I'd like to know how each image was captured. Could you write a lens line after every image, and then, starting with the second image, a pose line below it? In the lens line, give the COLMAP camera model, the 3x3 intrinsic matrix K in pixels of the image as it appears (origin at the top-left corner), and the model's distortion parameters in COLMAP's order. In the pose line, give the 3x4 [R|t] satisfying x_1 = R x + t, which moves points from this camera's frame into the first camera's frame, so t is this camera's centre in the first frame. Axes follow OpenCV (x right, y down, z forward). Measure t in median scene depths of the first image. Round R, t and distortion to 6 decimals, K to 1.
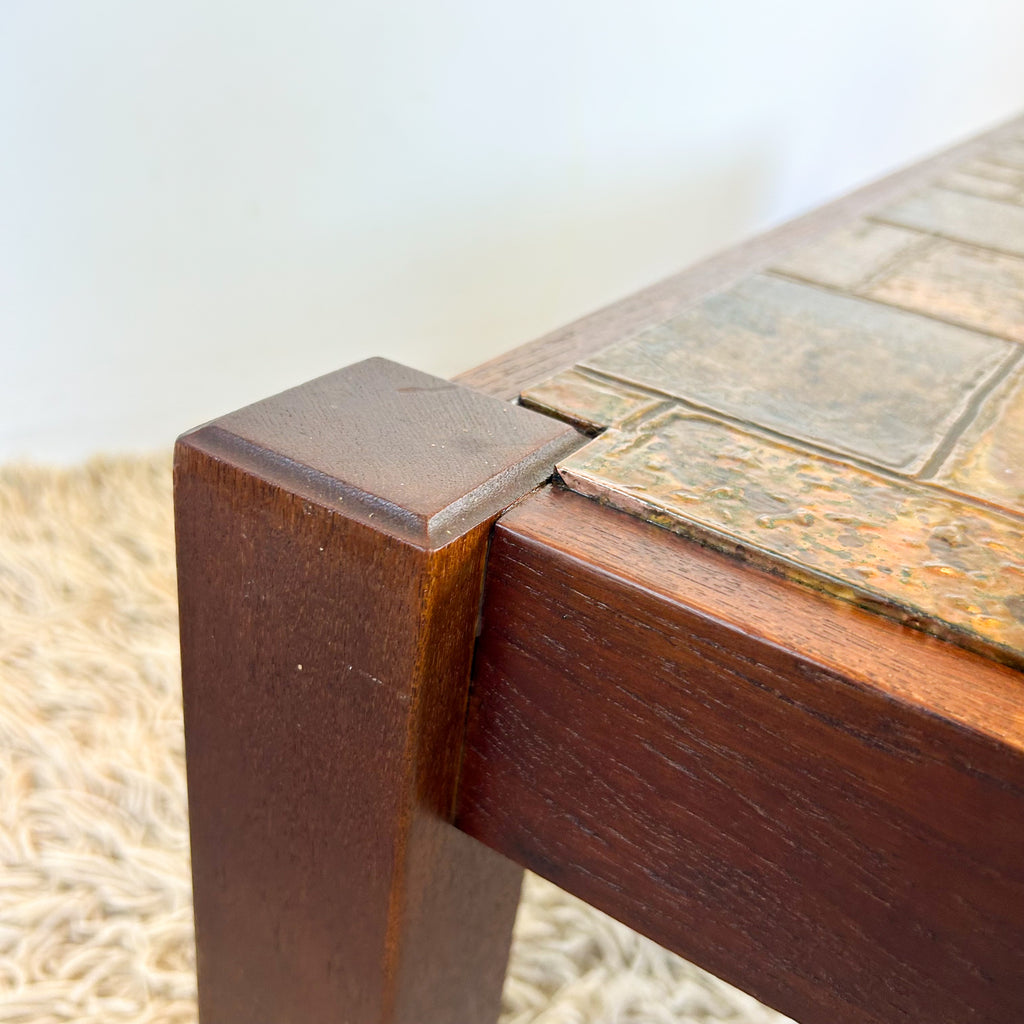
lens RADIAL K [[1037.1, 0, 518.8], [0, 1037.1, 520.4], [0, 0, 1]] dist [0.158527, -0.328511]
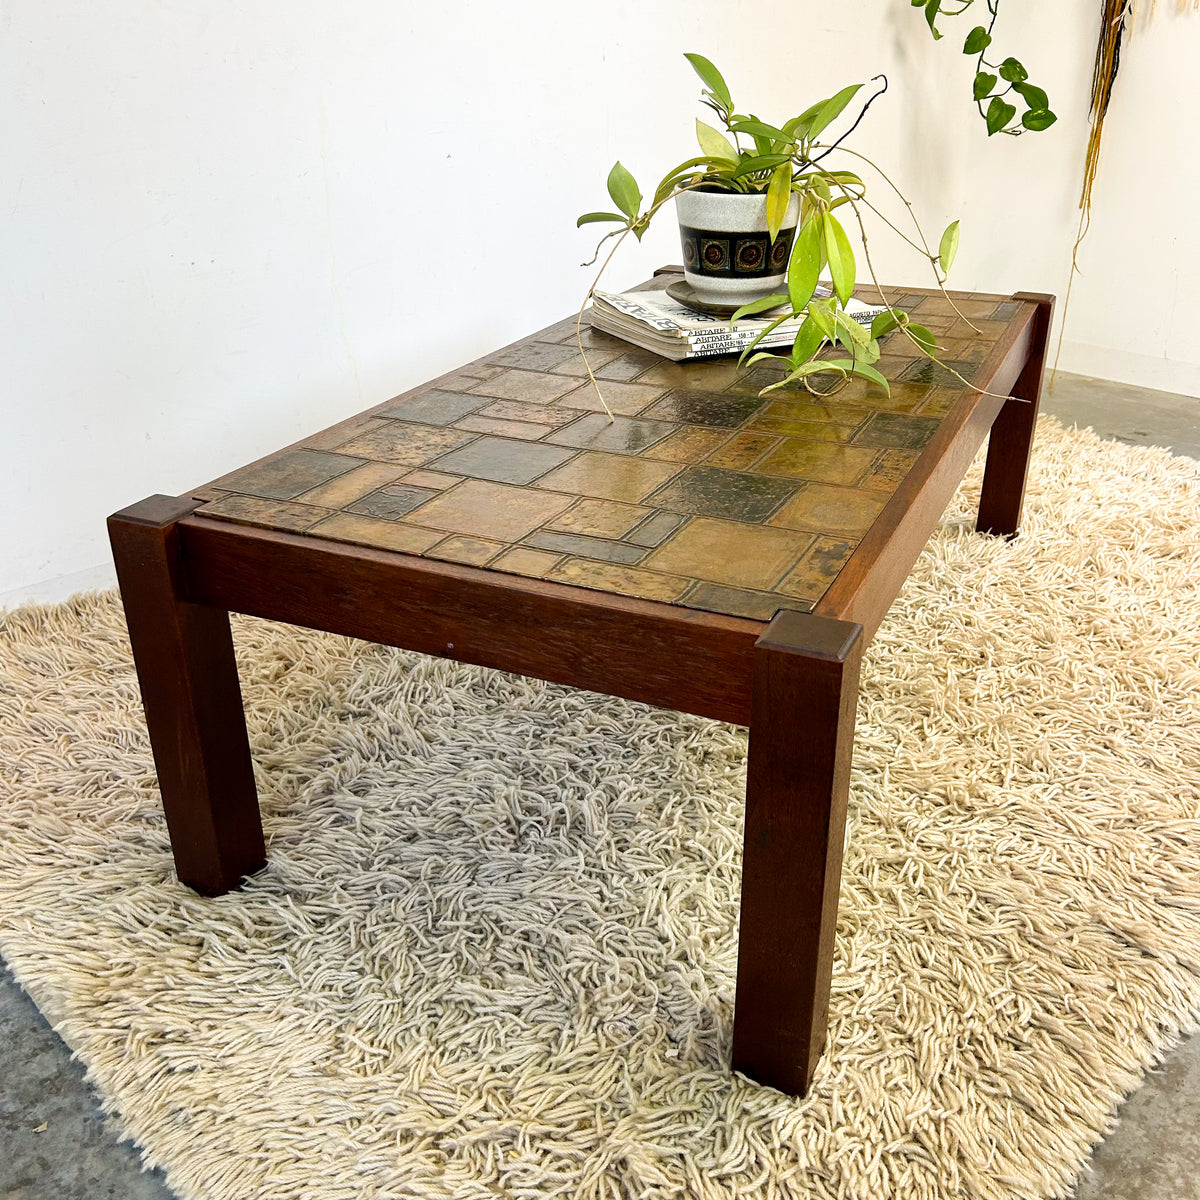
lens RADIAL K [[1215.3, 0, 608.0], [0, 1215.3, 609.9], [0, 0, 1]] dist [0.158527, -0.328511]
pose [[0.984863, -0.166965, 0.046559, 1.064745], [0.169783, 0.983329, -0.065094, 0.736185], [-0.034915, 0.072014, 0.996792, -3.111593]]
